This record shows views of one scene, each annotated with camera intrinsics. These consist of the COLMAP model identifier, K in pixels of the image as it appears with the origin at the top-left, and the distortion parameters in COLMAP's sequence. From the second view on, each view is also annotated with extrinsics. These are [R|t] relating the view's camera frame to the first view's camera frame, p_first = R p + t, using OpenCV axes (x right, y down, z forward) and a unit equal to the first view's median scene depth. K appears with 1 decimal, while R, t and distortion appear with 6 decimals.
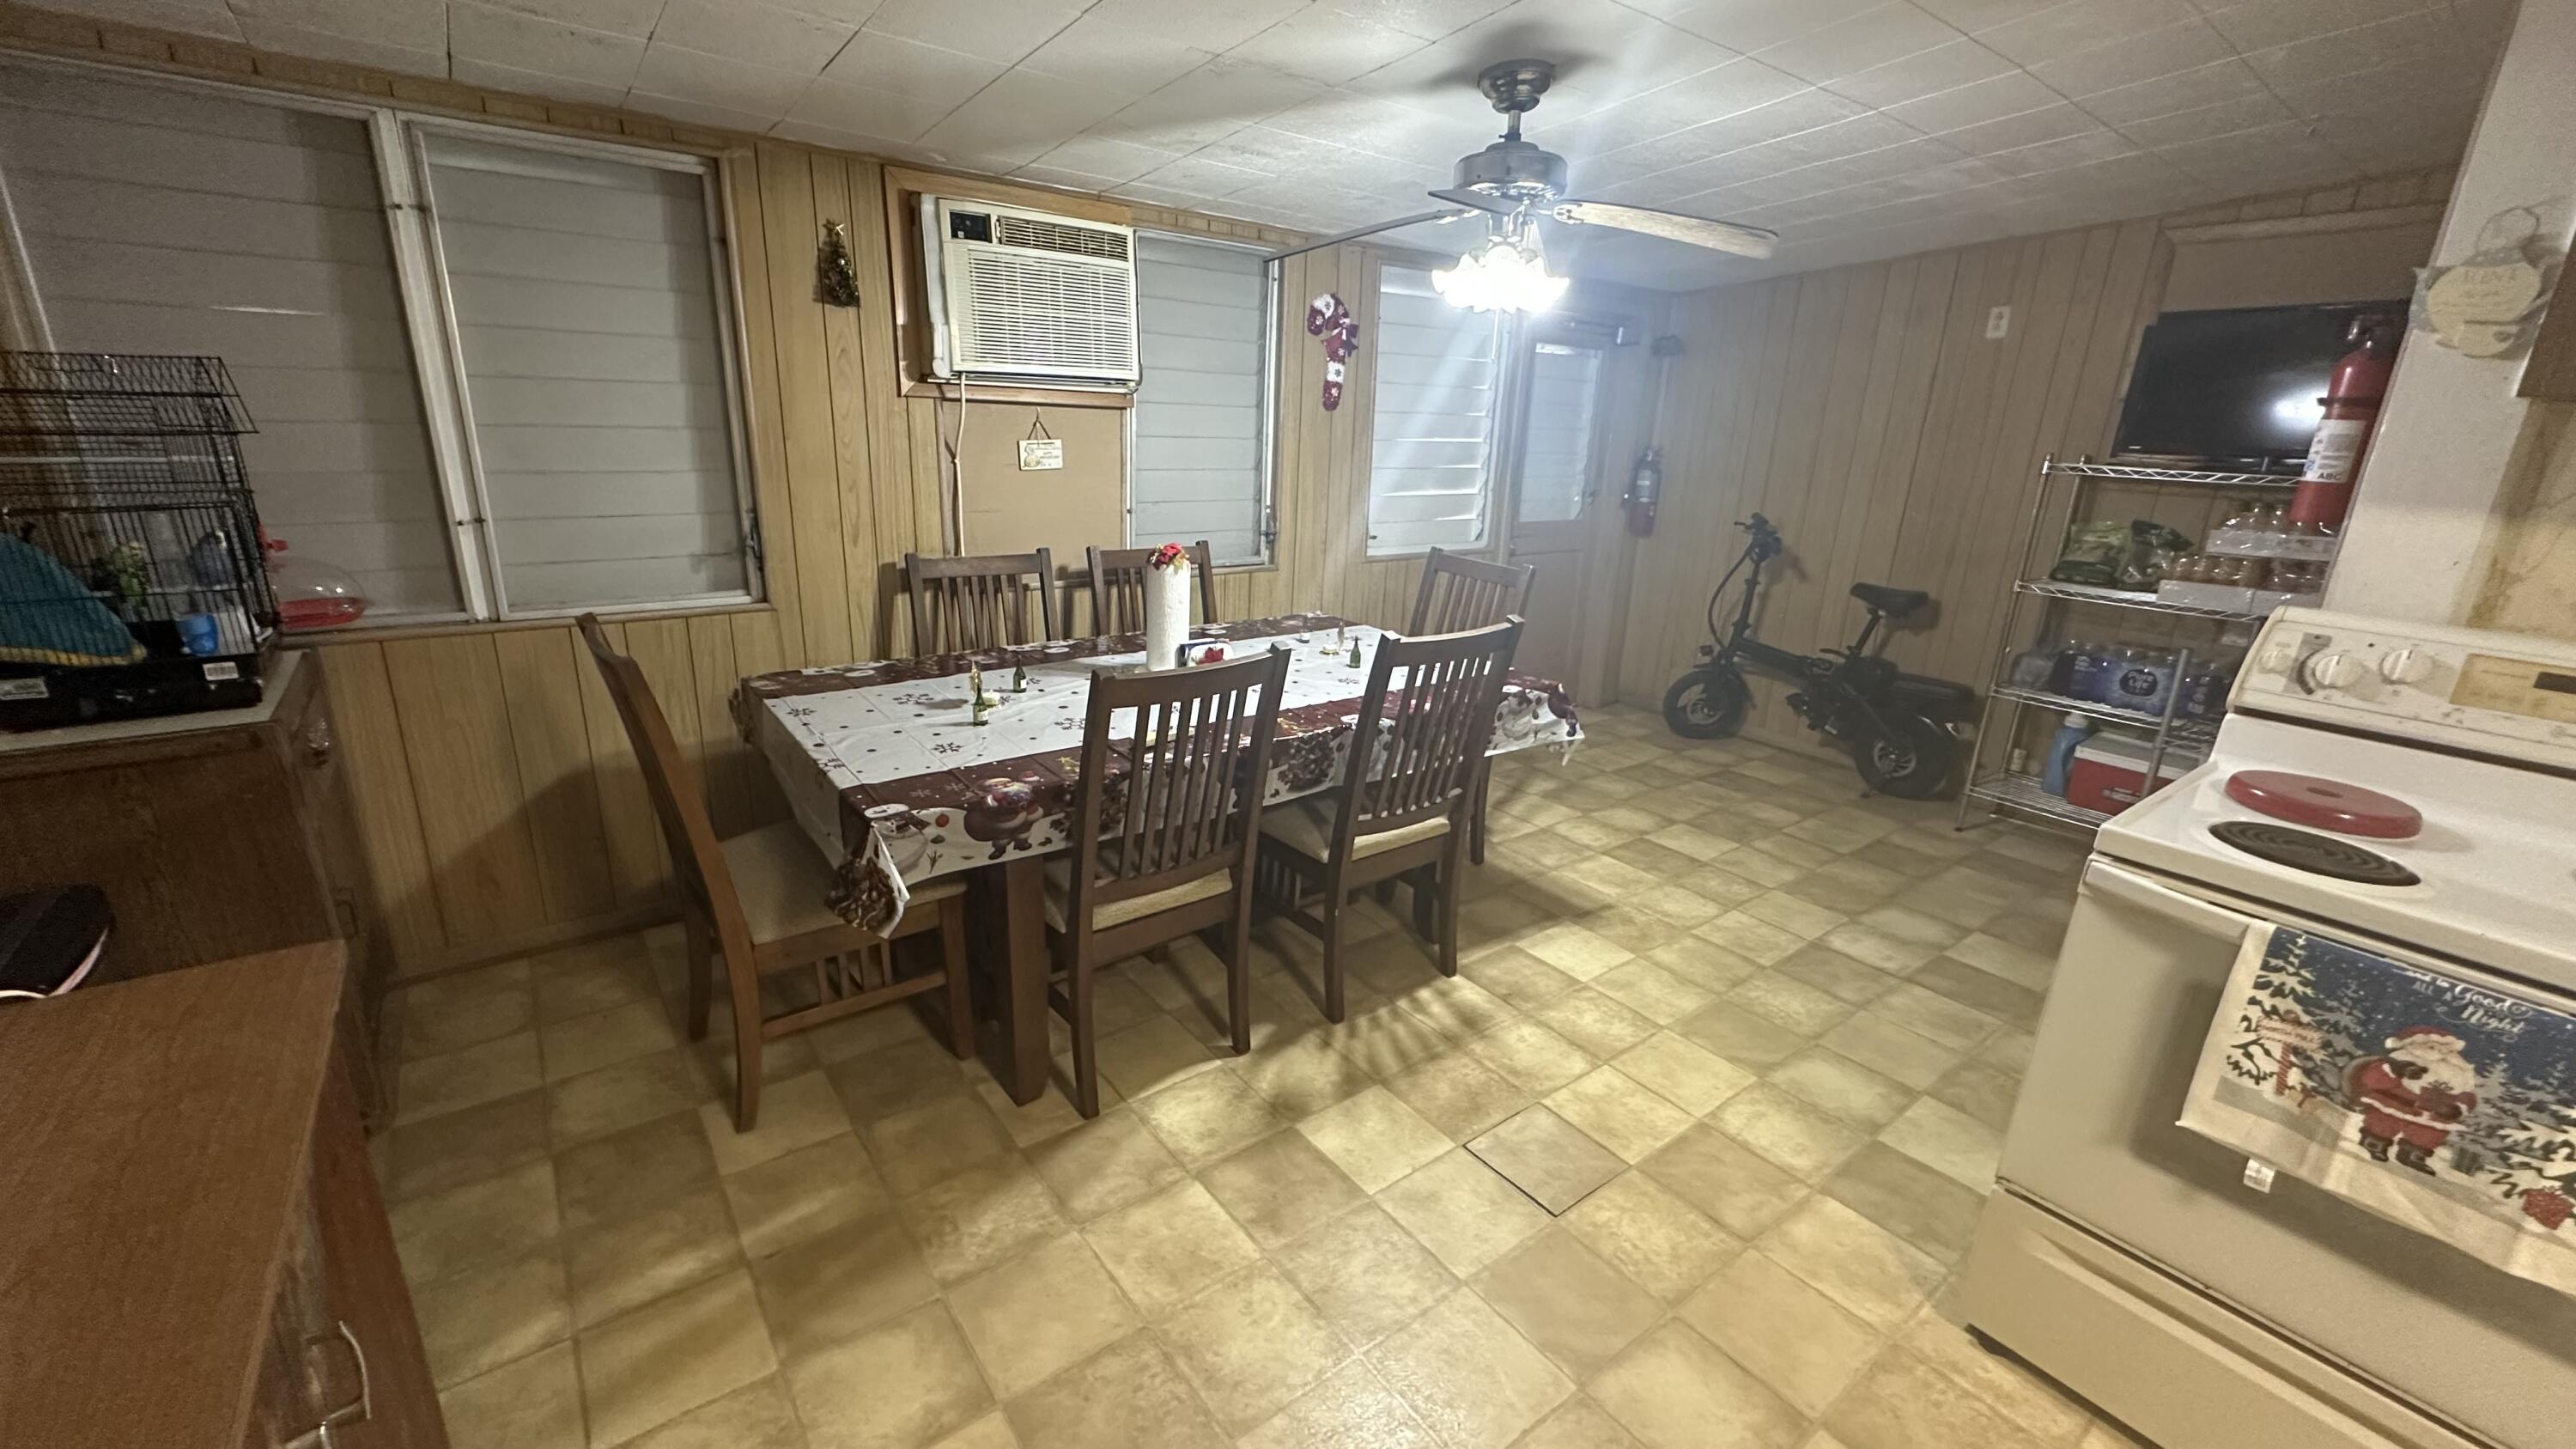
lens RADIAL K [[1025.0, 0, 1286.2], [0, 1025.0, 722.5], [0, 0, 1]] dist [0.000103, 0.000364]
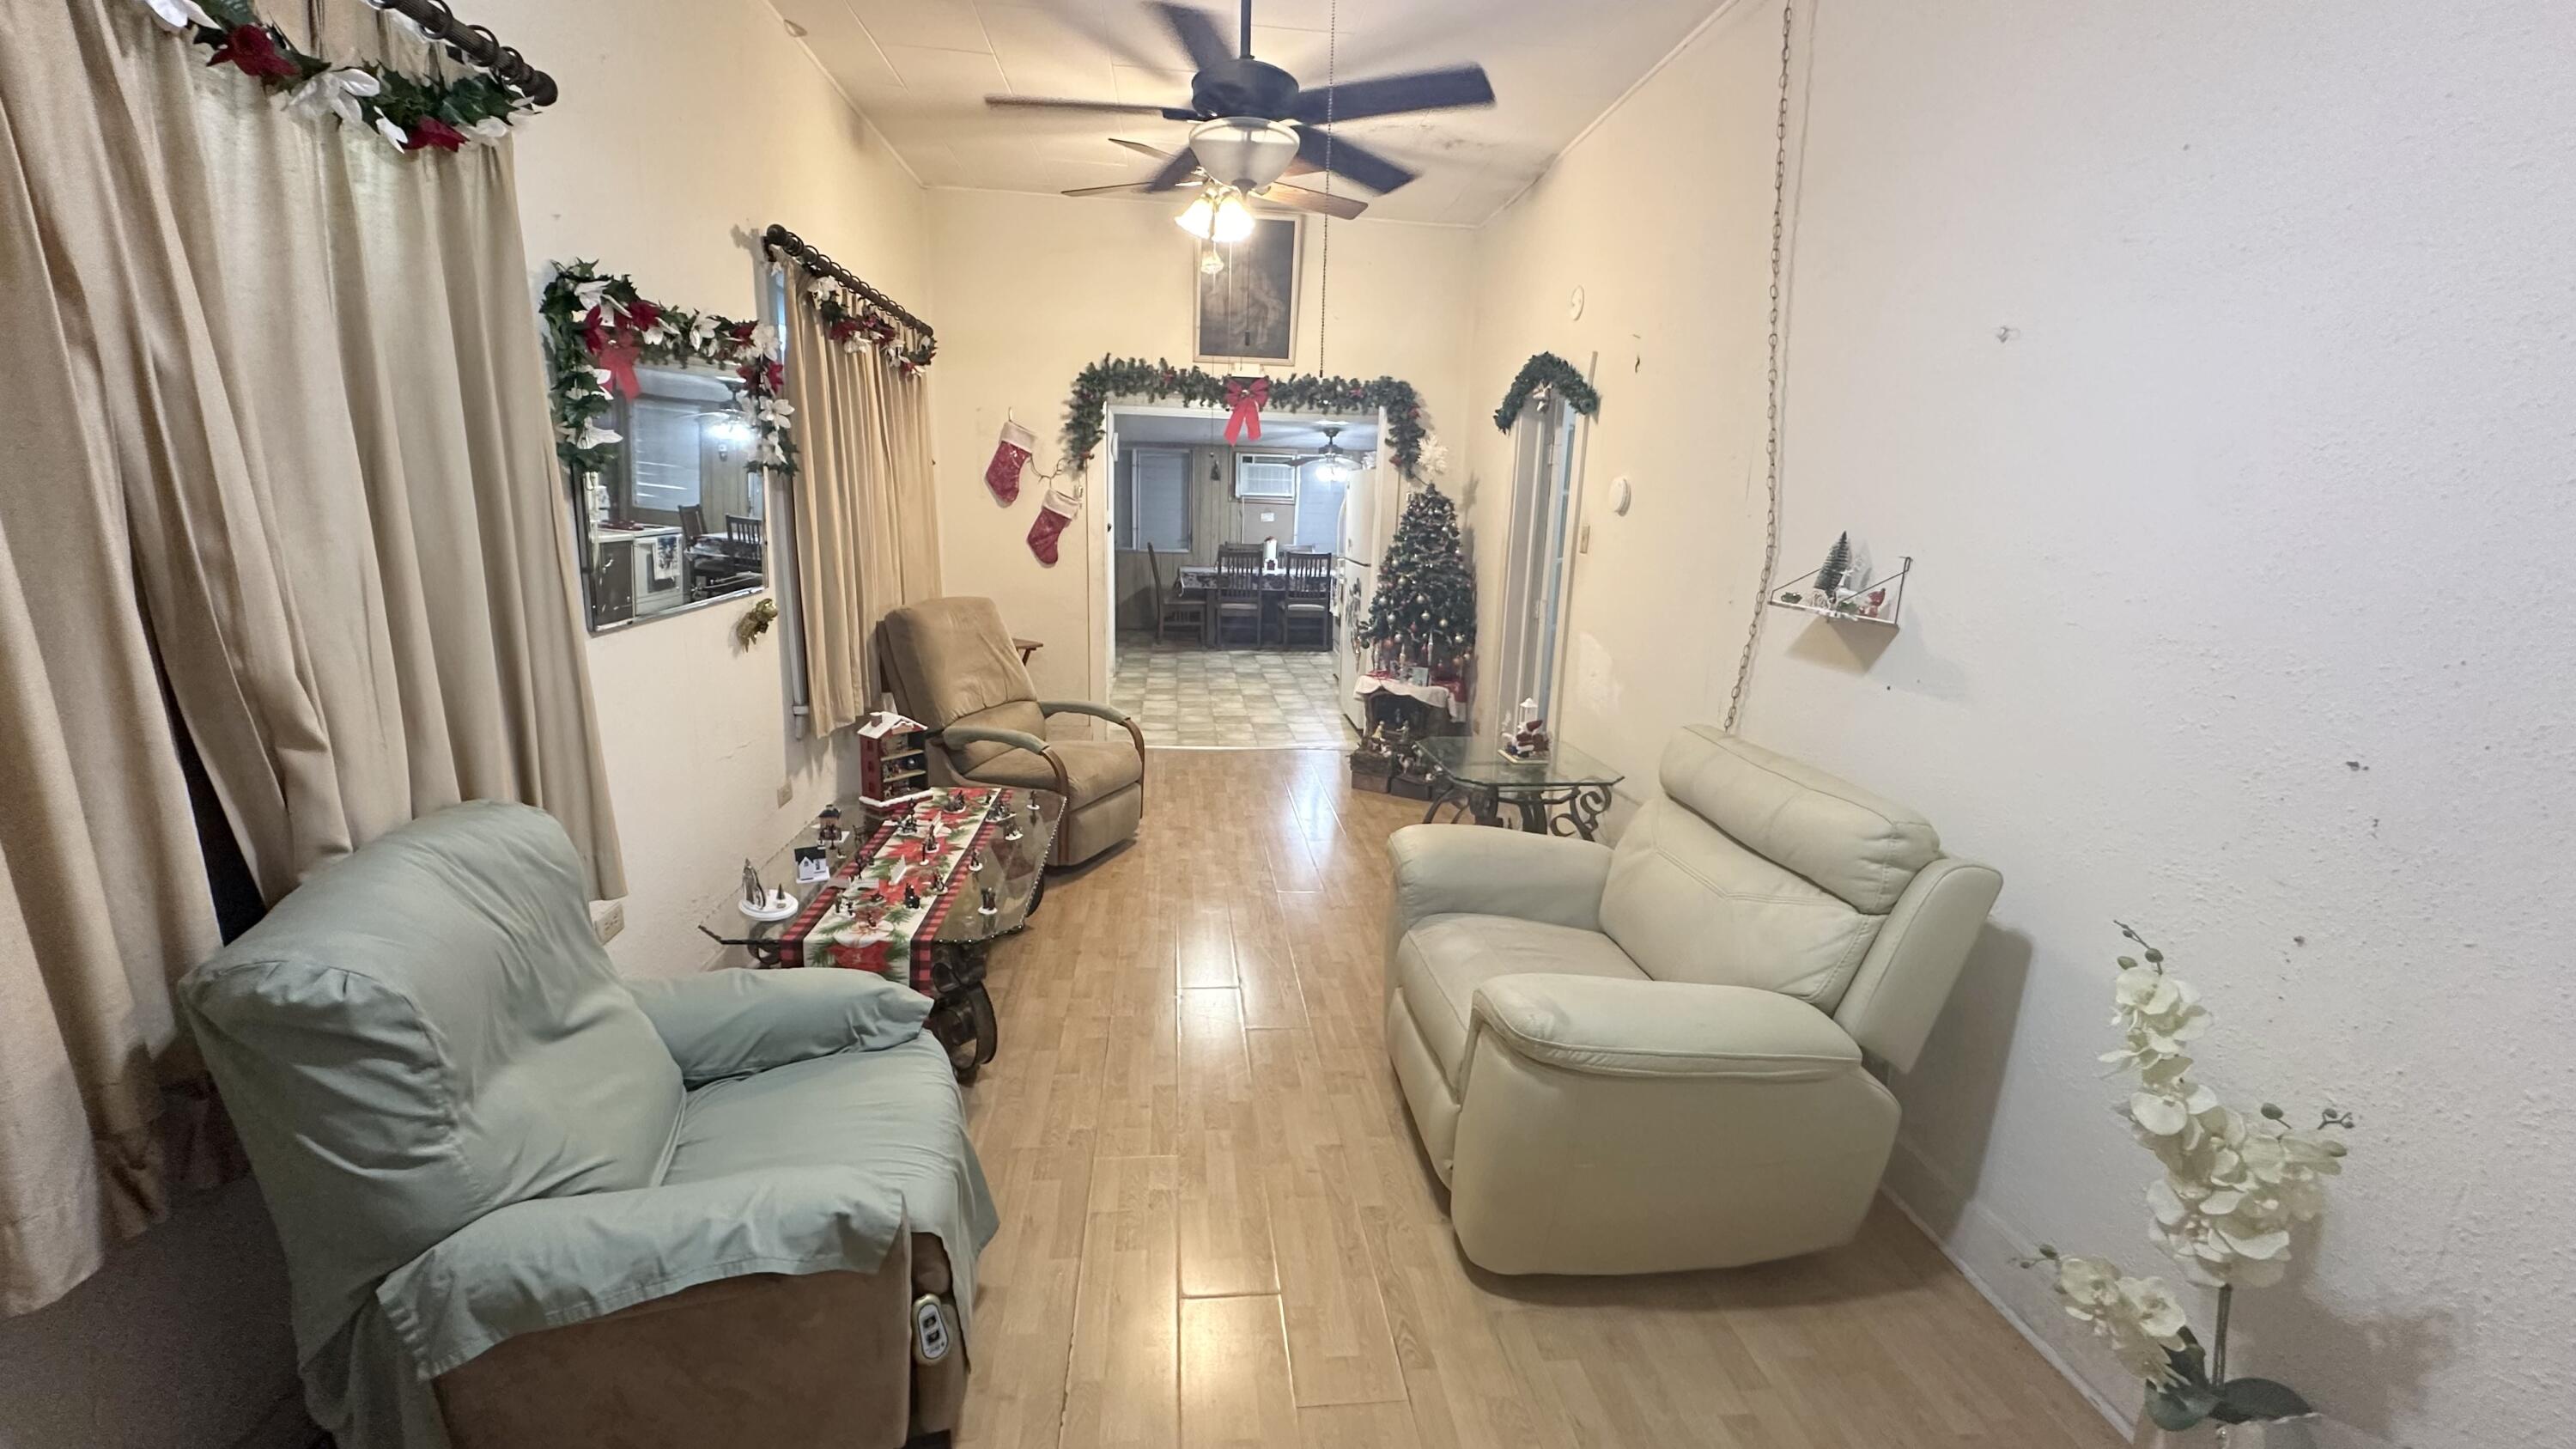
lens RADIAL K [[1025.0, 0, 1286.2], [0, 1025.0, 722.5], [0, 0, 1]] dist [0.000103, 0.000364]
pose [[0.853417, 0.096128, -0.512288, 2.452001], [-0.147390, 0.987239, -0.060286, 0.925738], [0.499956, 0.126955, 0.856695, -2.756113]]
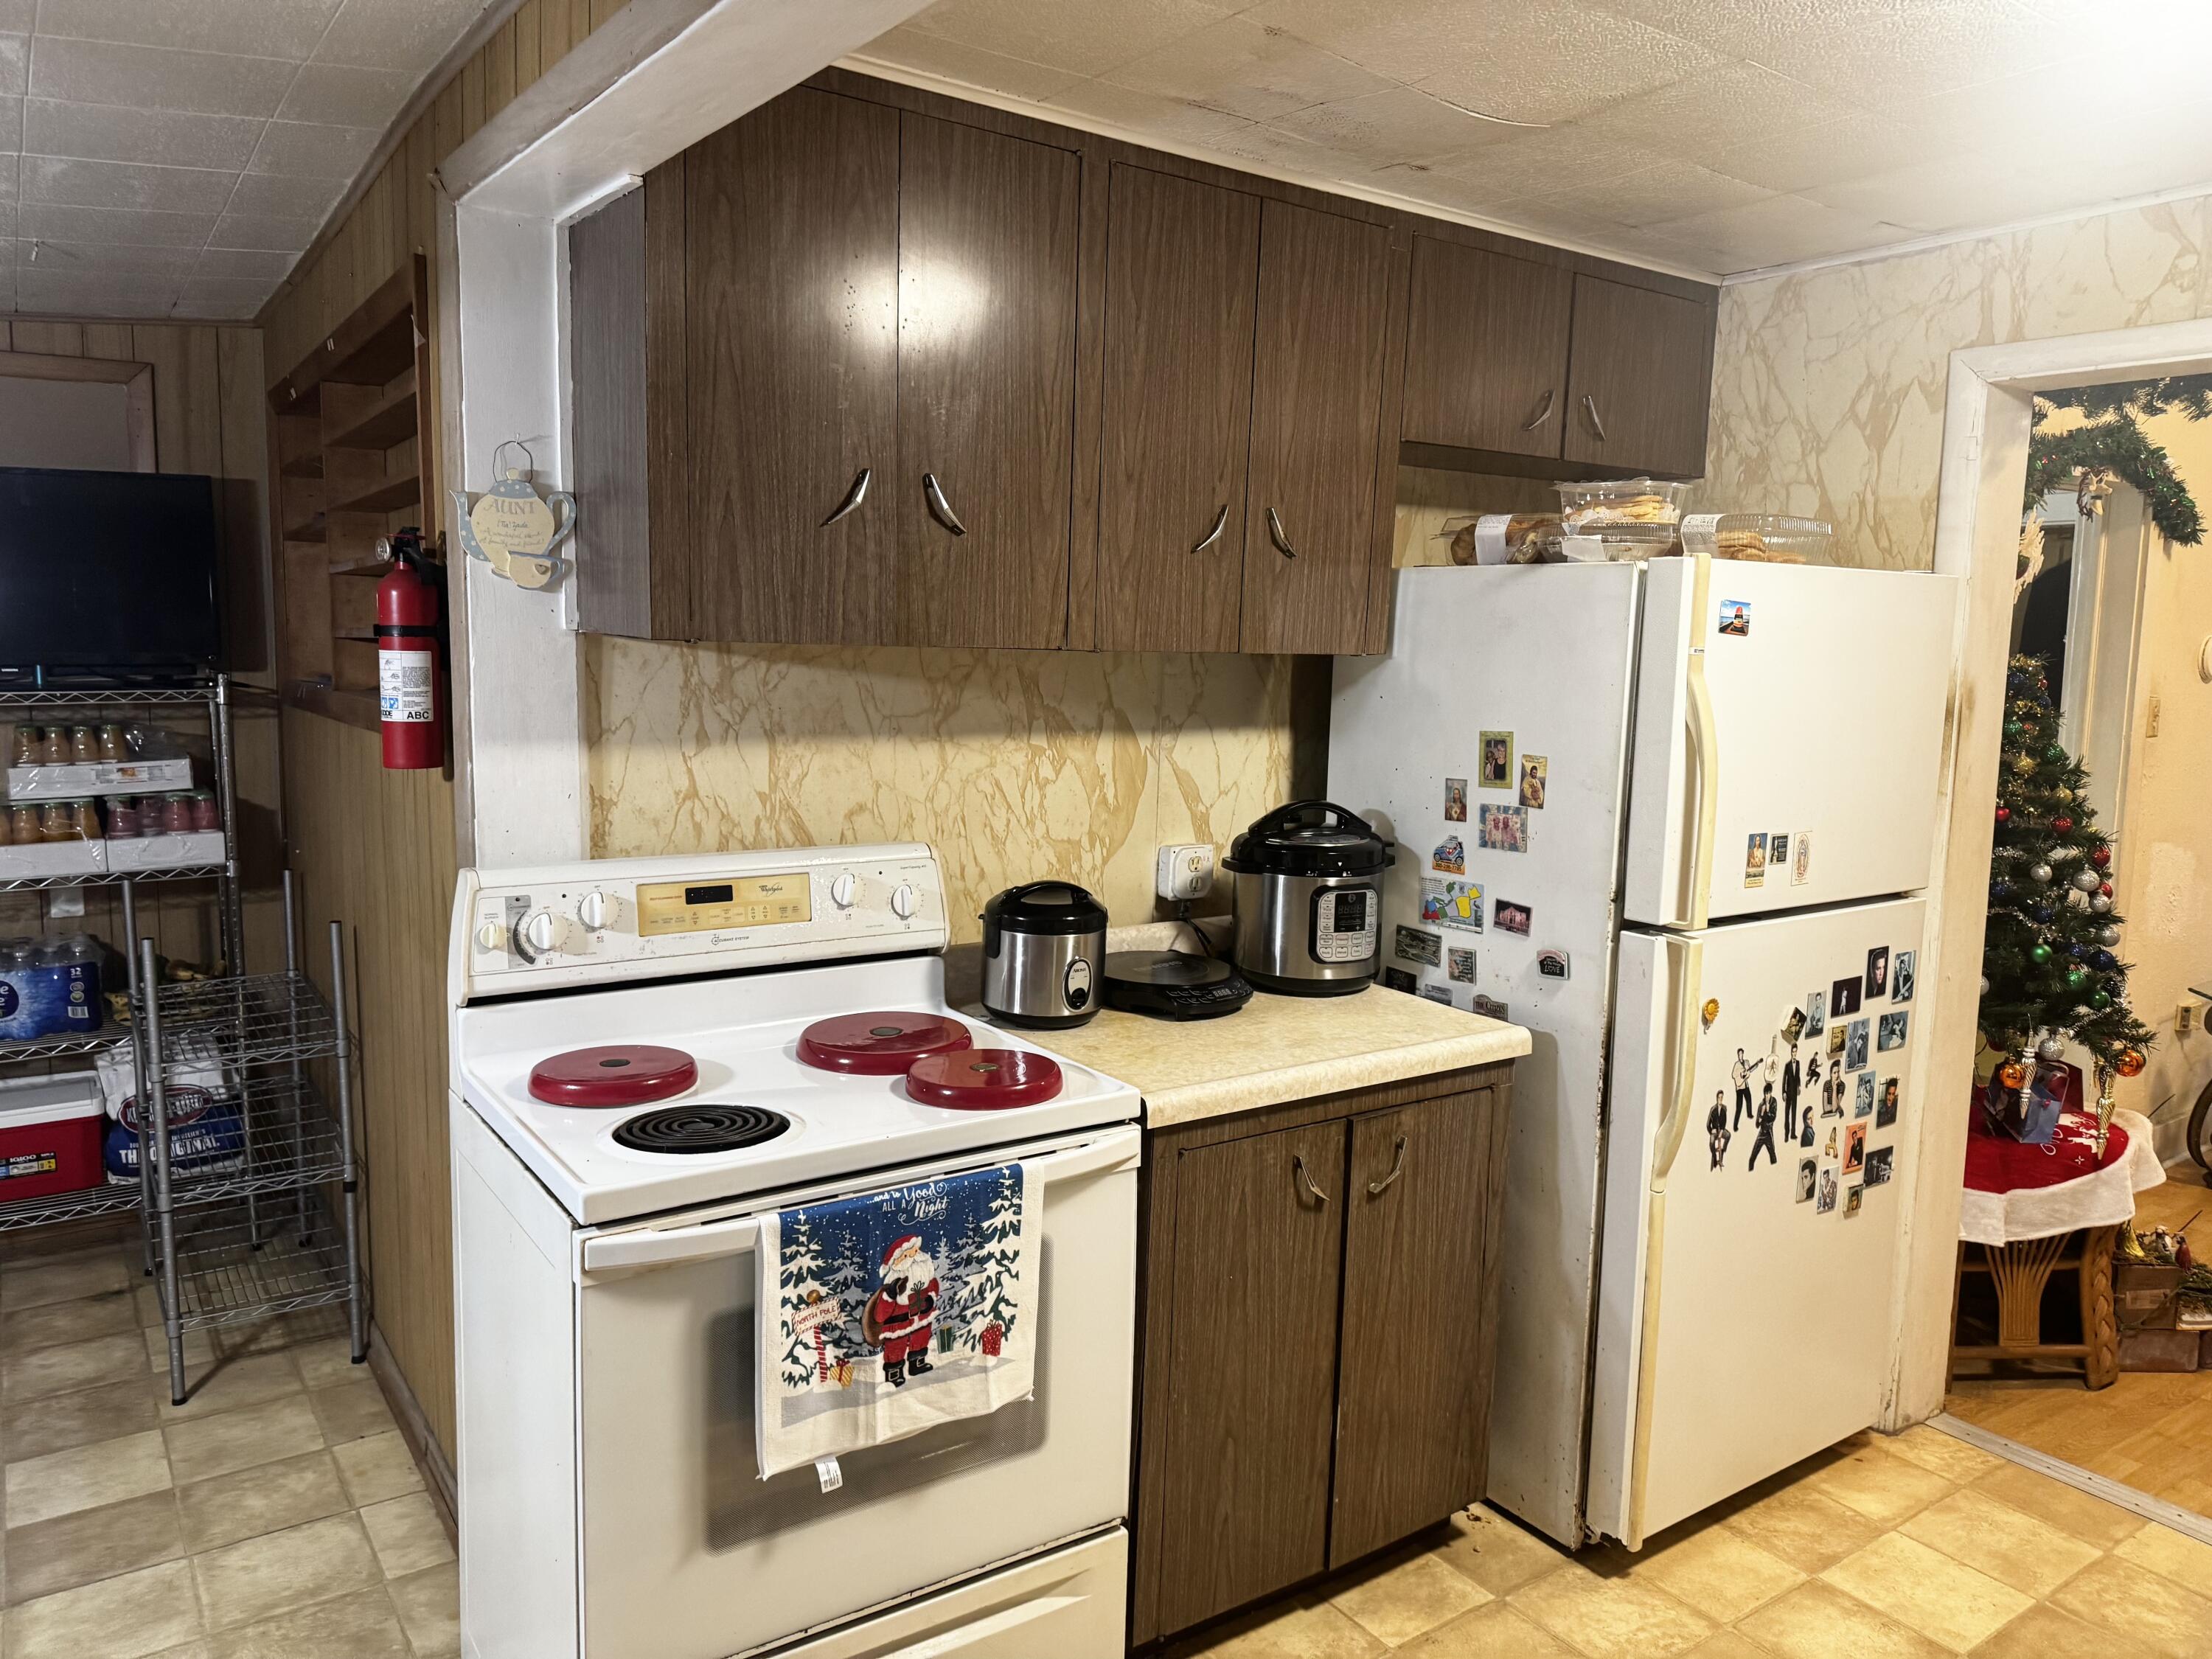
lens RADIAL K [[1544.3, 0, 1101.1], [0, 1544.3, 809.7], [0, 0, 1]] dist [0.107350, -0.144106]
pose [[0.038044, -0.150141, 0.987932, -0.201359], [0.274866, 0.952084, 0.134108, -0.147288], [-0.960730, 0.266447, 0.077490, 0.303086]]
